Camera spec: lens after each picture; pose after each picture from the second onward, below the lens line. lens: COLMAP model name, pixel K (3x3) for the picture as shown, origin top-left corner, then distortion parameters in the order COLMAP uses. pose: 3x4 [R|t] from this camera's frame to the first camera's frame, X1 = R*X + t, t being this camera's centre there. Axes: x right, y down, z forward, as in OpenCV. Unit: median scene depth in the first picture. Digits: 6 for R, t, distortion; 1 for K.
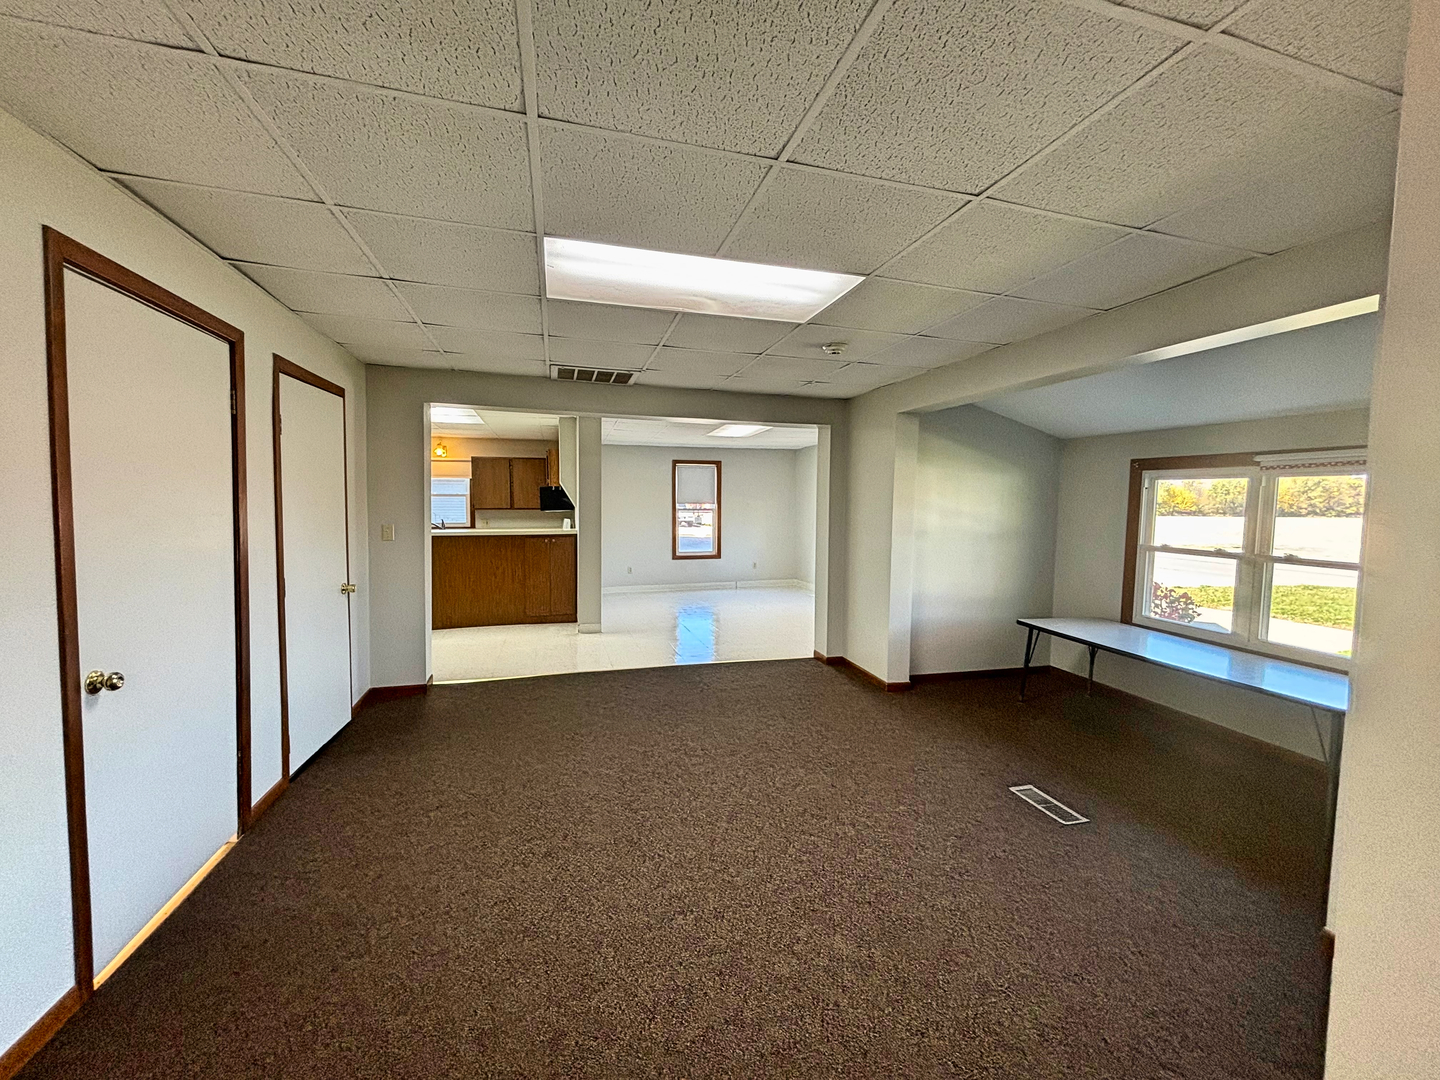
lens RADIAL K [[583.2, 0, 727.3], [0, 583.2, 539.9], [0, 0, 1]] dist [0.005772, -0.001682]
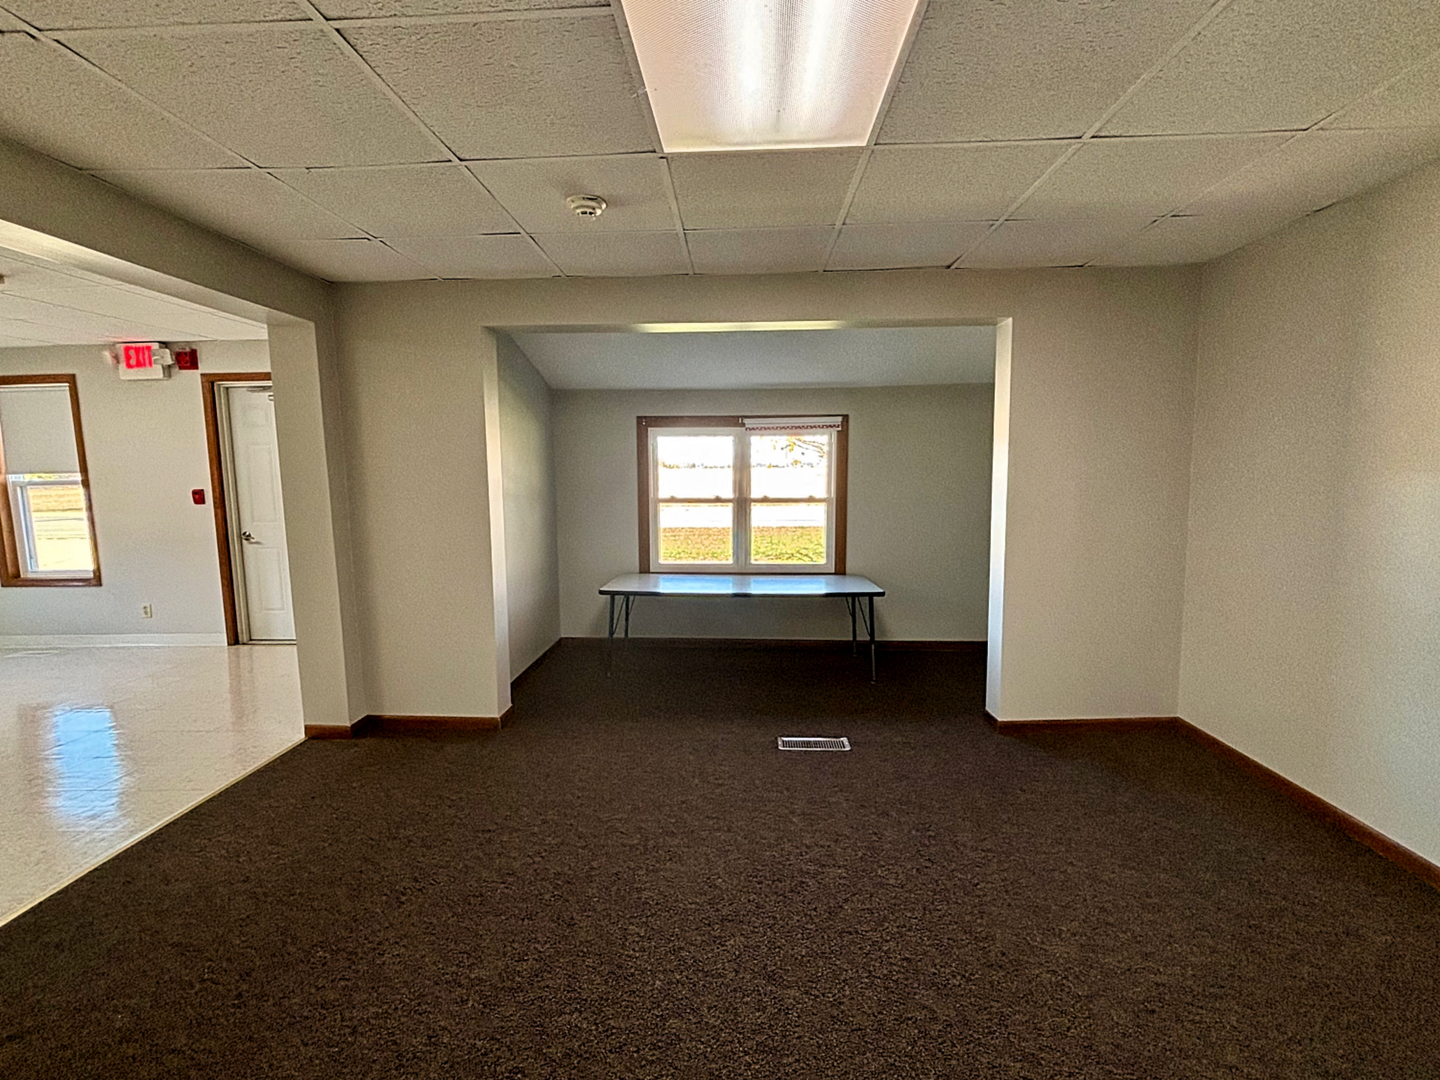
lens RADIAL K [[639.6, 0, 719.9], [0, 639.6, 538.5], [0, 0, 1]] dist [0.000895, 0.000227]
pose [[0.306795, -0.119949, 0.944187, -0.362697], [0.075912, 0.991950, 0.101350, -0.027226], [-0.948743, 0.040581, 0.313431, 0.525810]]
